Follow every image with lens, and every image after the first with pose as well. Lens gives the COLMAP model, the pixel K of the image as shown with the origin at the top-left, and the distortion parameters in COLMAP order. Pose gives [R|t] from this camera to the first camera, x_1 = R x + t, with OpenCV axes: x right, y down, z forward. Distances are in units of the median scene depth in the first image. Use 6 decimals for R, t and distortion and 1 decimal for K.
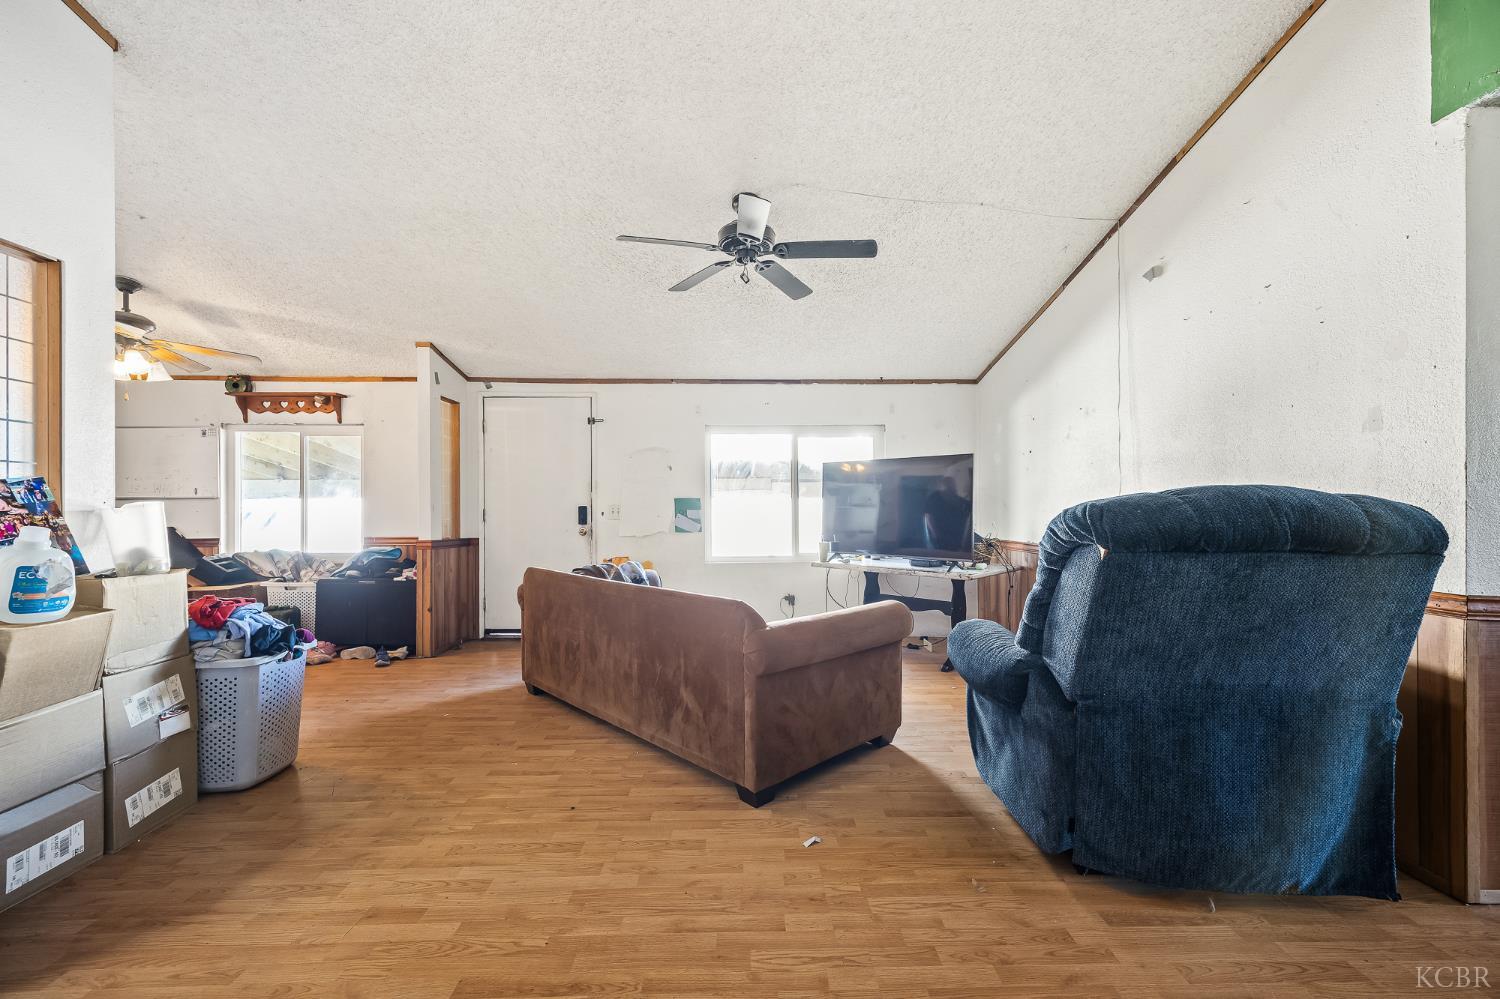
lens RADIAL K [[587.4, 0, 734.2], [0, 587.4, 505.0], [0, 0, 1]] dist [0.005943, -0.001065]
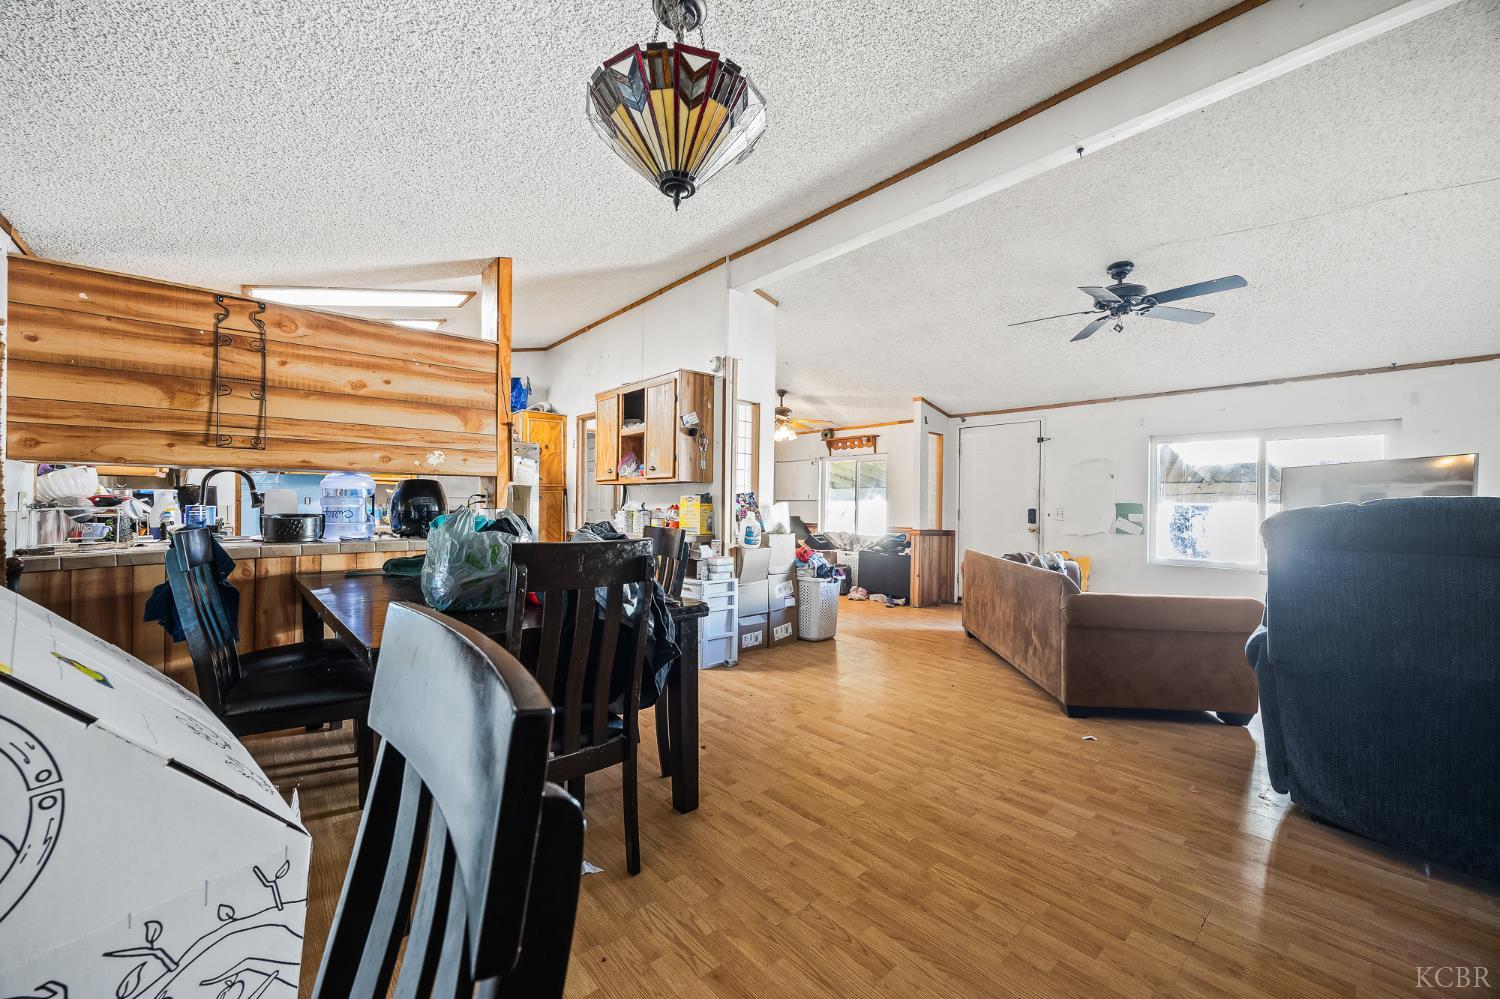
lens RADIAL K [[587.4, 0, 749.4], [0, 587.4, 504.5], [0, 0, 1]] dist [0.005943, -0.001065]
pose [[0.647100, 0.012257, -0.762306, 0.409307], [-0.016820, 0.999857, 0.001799, 0.000833], [0.762219, 0.011658, 0.647214, -0.355658]]
